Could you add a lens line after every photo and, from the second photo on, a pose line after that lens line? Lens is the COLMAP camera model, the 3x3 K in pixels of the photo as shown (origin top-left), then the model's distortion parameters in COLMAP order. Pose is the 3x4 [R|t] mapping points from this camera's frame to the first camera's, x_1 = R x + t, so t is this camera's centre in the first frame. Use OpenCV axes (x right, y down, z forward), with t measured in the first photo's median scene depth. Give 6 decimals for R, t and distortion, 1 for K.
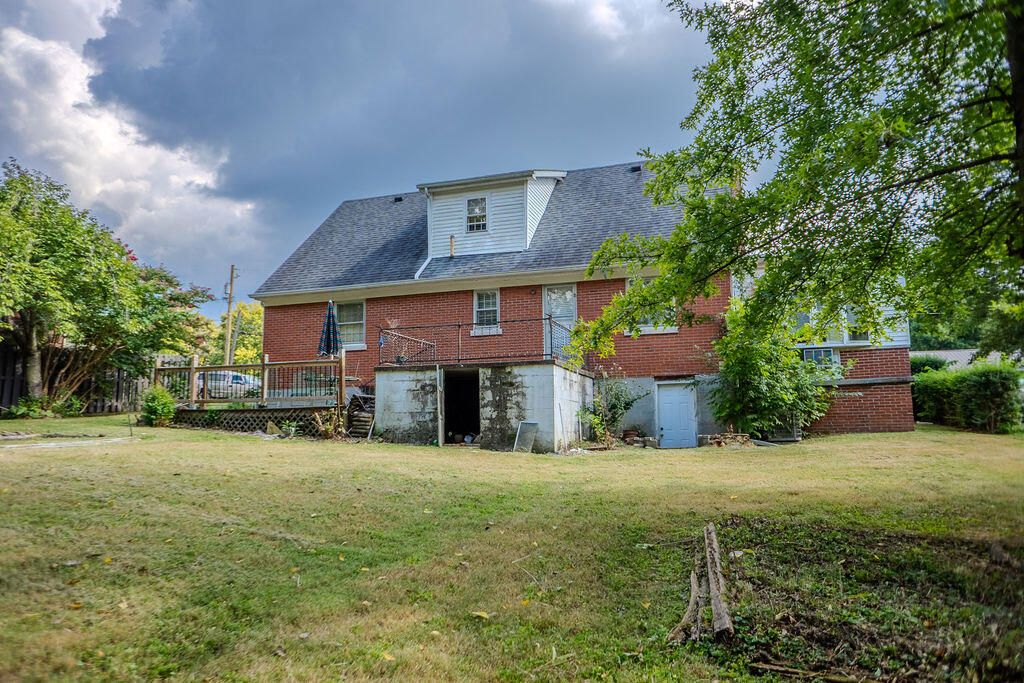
lens RADIAL K [[694.9, 0, 509.2], [0, 694.9, 339.6], [0, 0, 1]] dist [-0.075013, 0.091026]
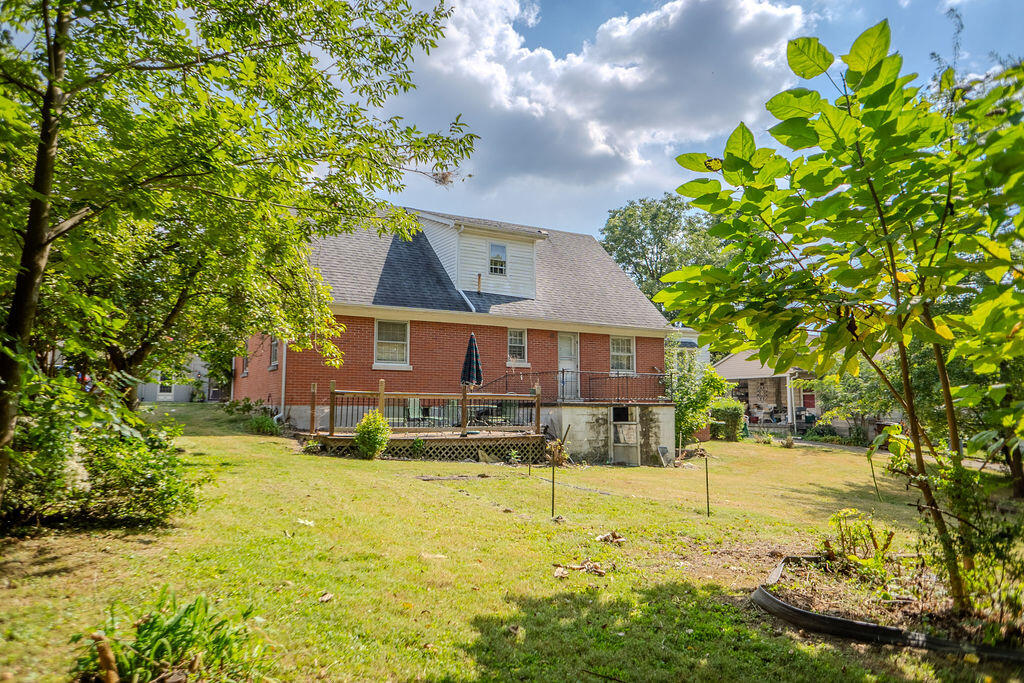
lens RADIAL K [[694.9, 0, 509.2], [0, 694.9, 339.6], [0, 0, 1]] dist [-0.075013, 0.091026]
pose [[0.641355, 0.087572, 0.762230, -1.141112], [-0.109282, 0.993762, -0.022221, -0.030599], [-0.759422, -0.069046, 0.646924, 0.291527]]
